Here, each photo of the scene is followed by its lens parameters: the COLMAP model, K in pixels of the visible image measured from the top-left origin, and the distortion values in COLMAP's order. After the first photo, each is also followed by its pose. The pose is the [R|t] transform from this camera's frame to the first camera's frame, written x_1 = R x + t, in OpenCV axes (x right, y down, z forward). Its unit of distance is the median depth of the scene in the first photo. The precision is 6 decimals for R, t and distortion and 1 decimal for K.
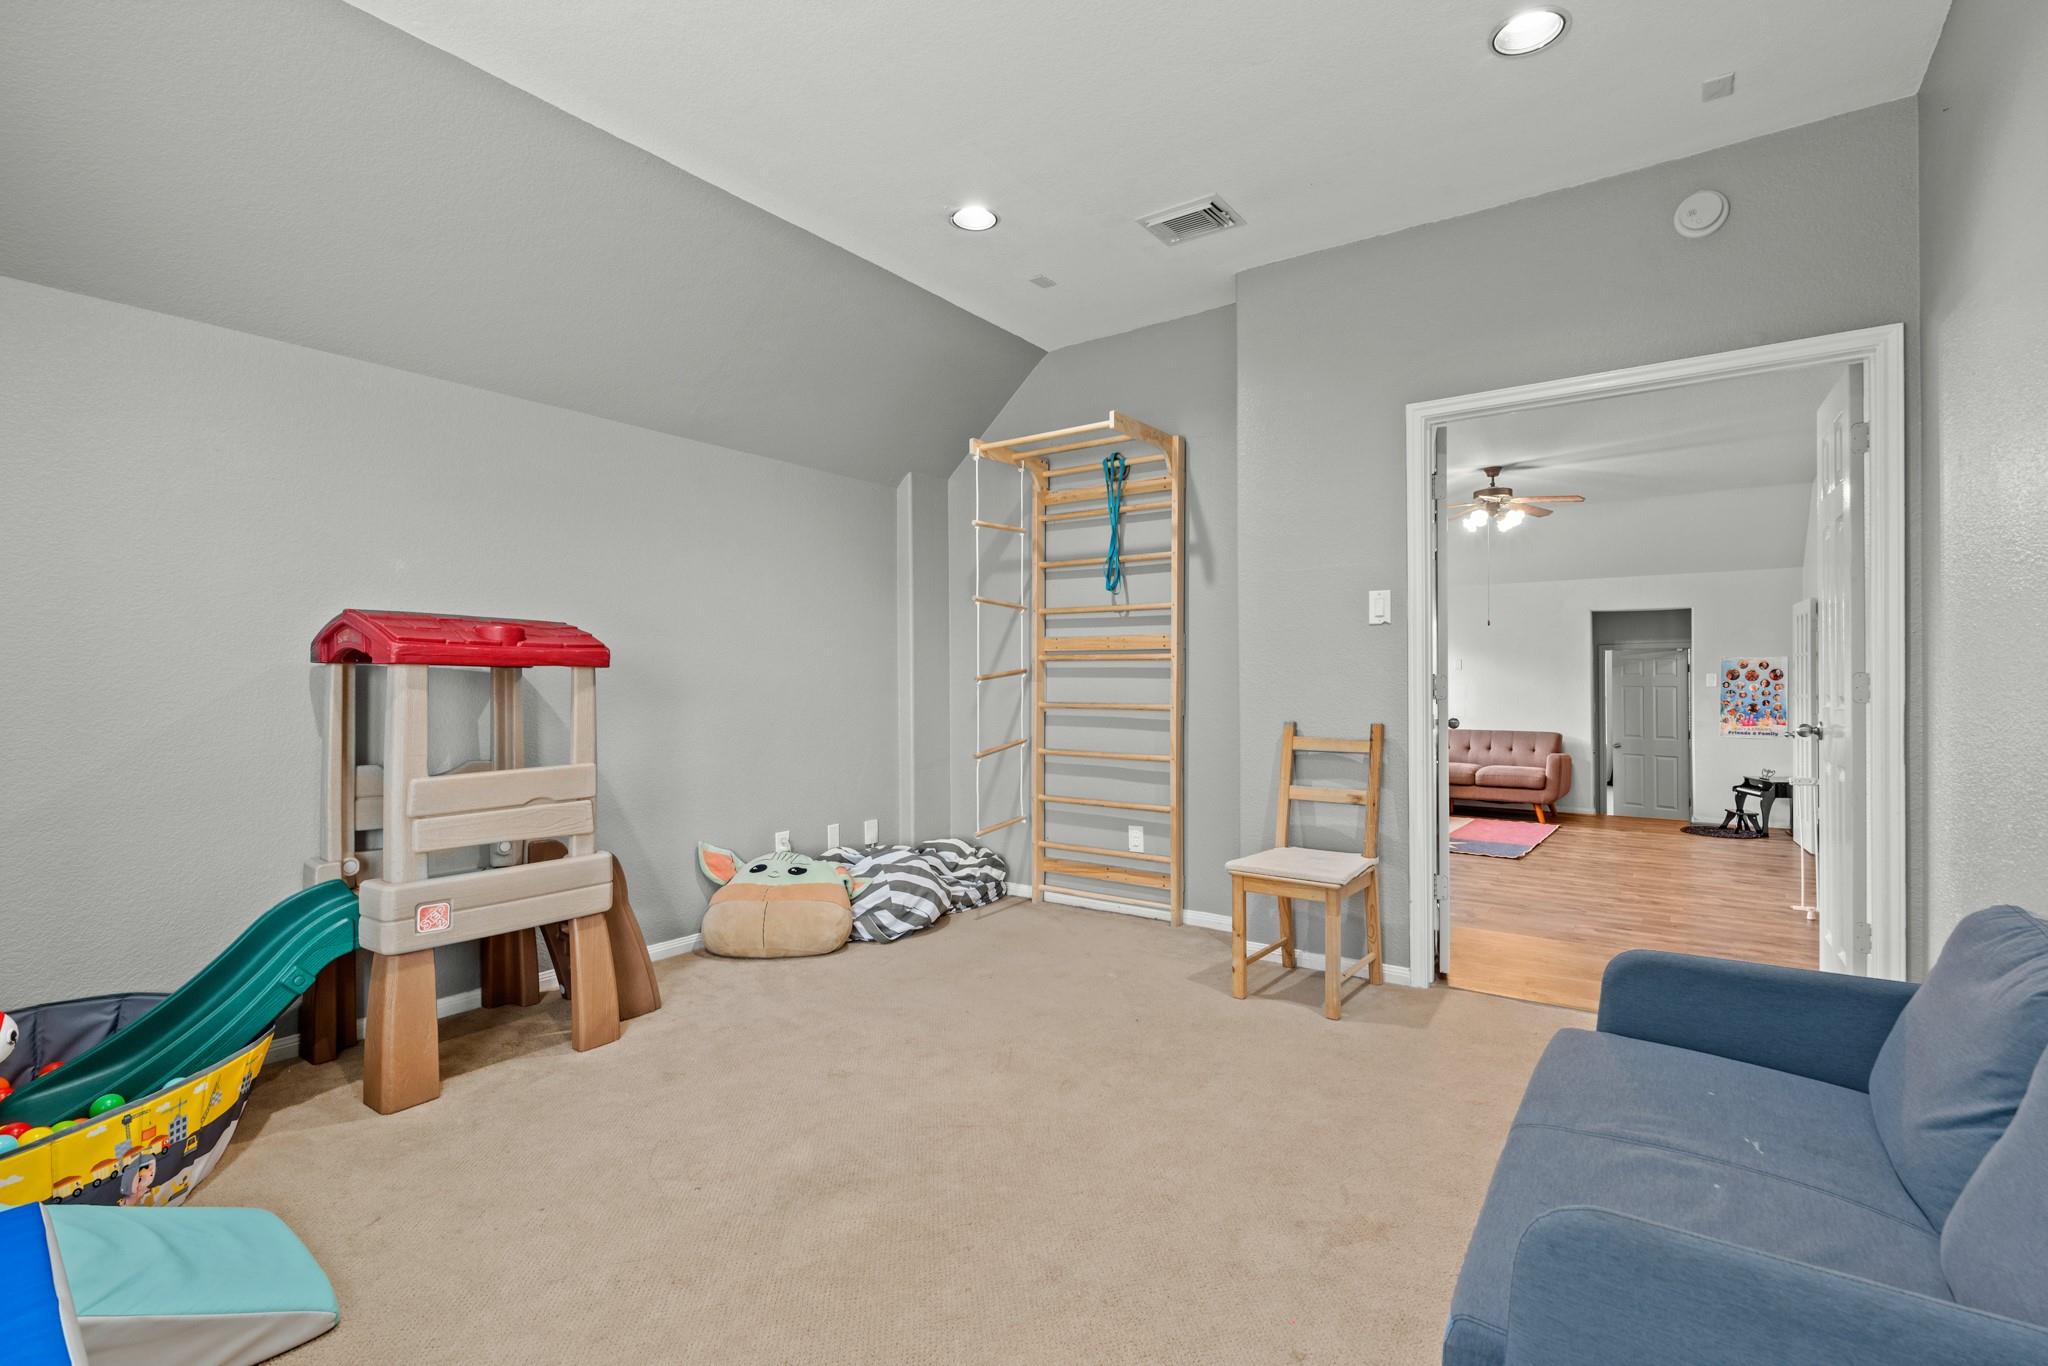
lens RADIAL K [[935.4, 0, 1022.1], [0, 935.4, 674.9], [0, 0, 1]] dist [0.000177, -0.000118]
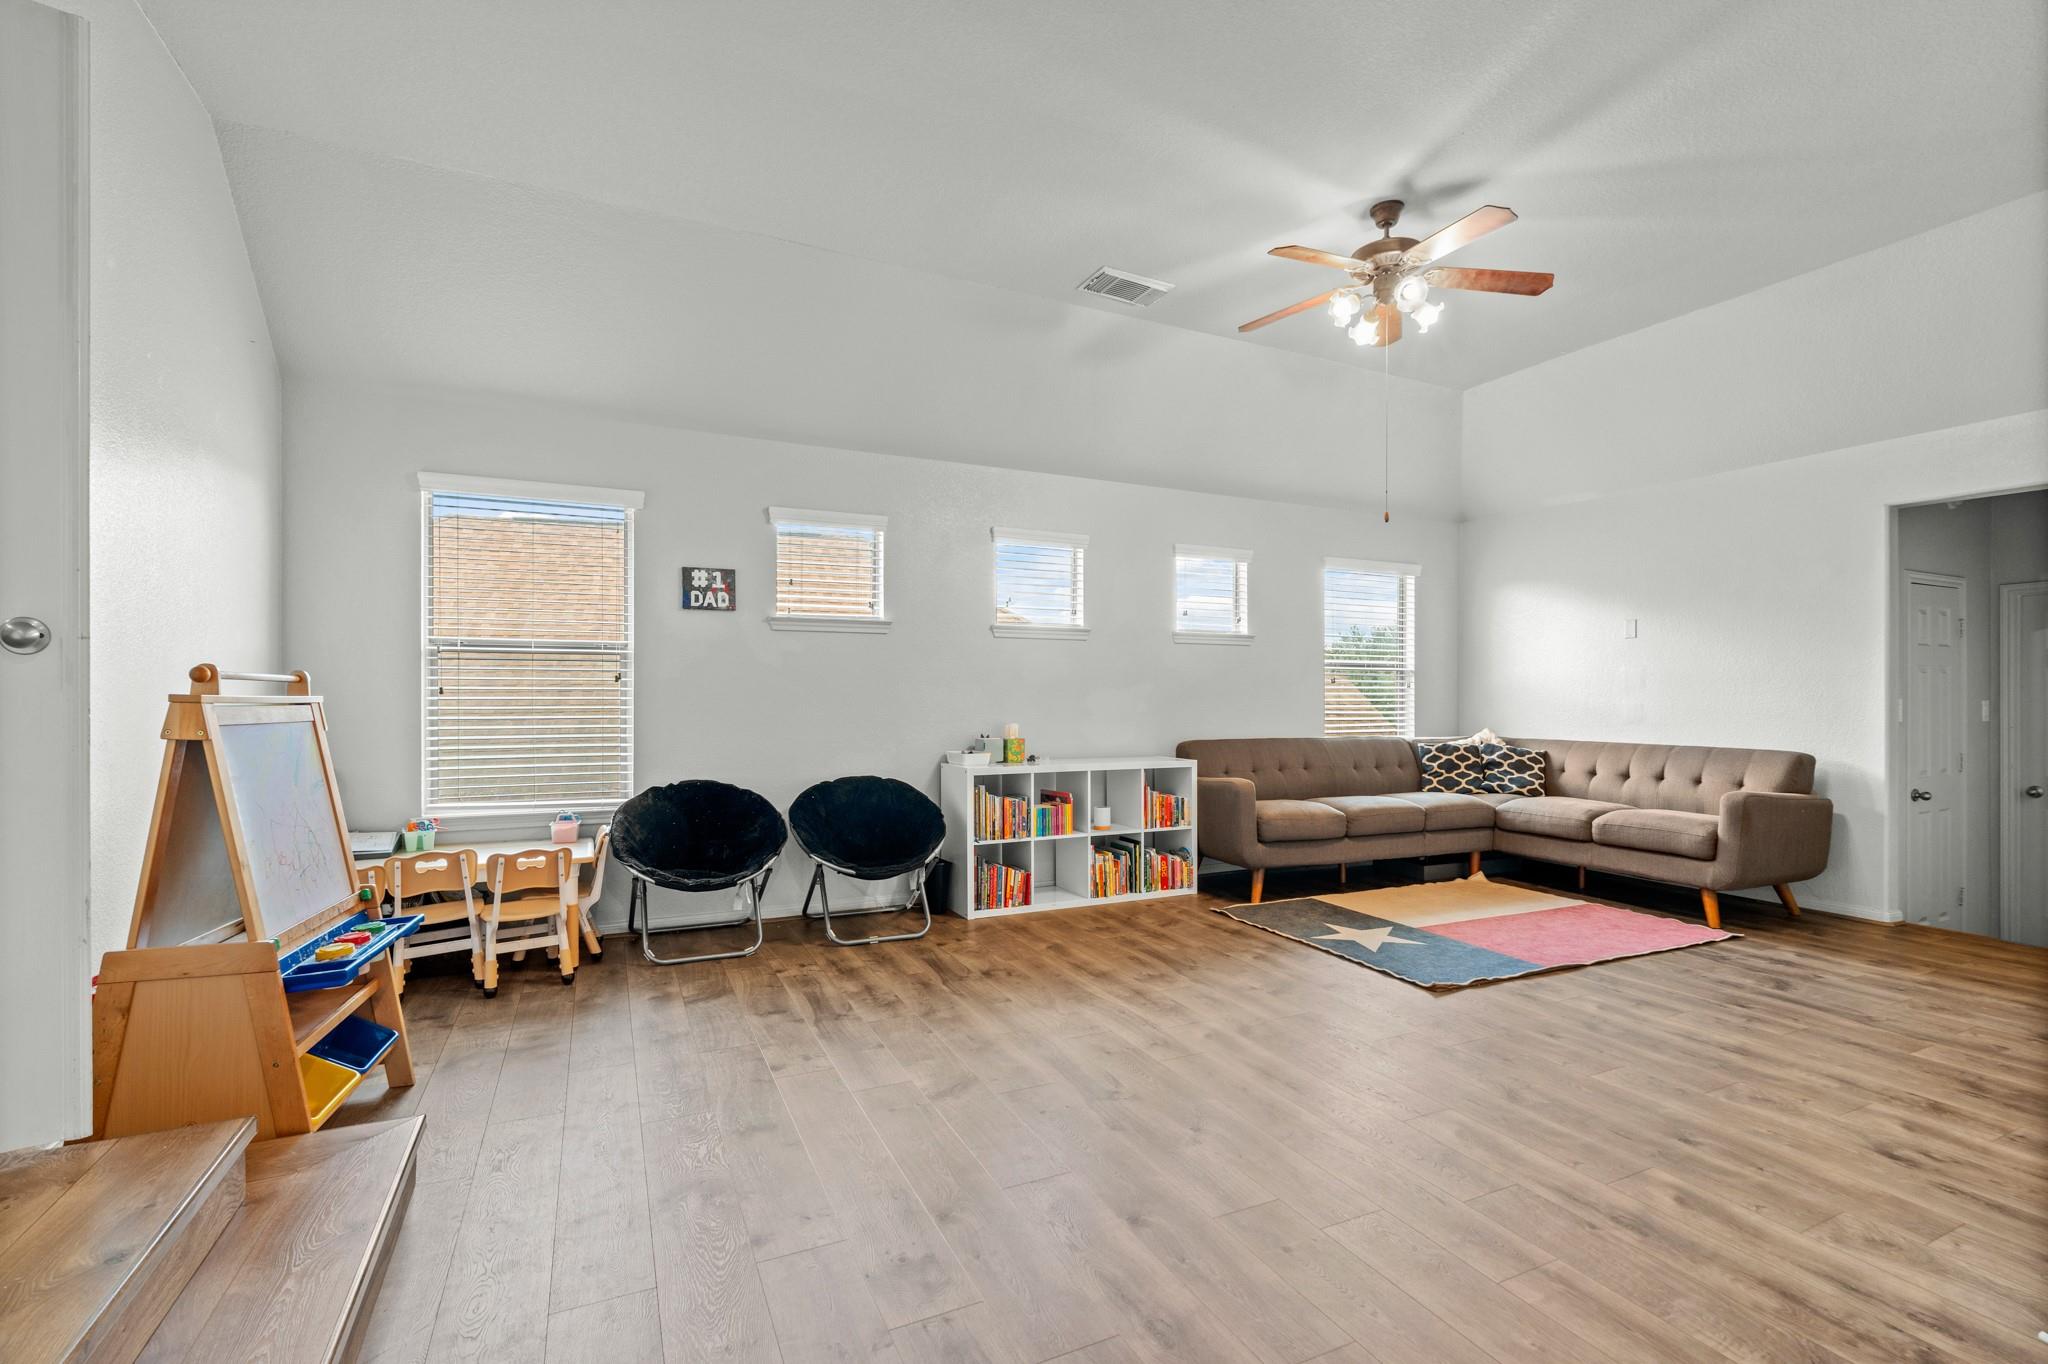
lens RADIAL K [[935.4, 0, 1027.6], [0, 935.4, 686.0], [0, 0, 1]] dist [0.000177, -0.000118]
pose [[0.889257, -0.004307, -0.457388, 0.450426], [-0.002364, 0.999899, -0.014012, 0.036134], [0.457402, 0.013542, 0.889157, 0.374696]]
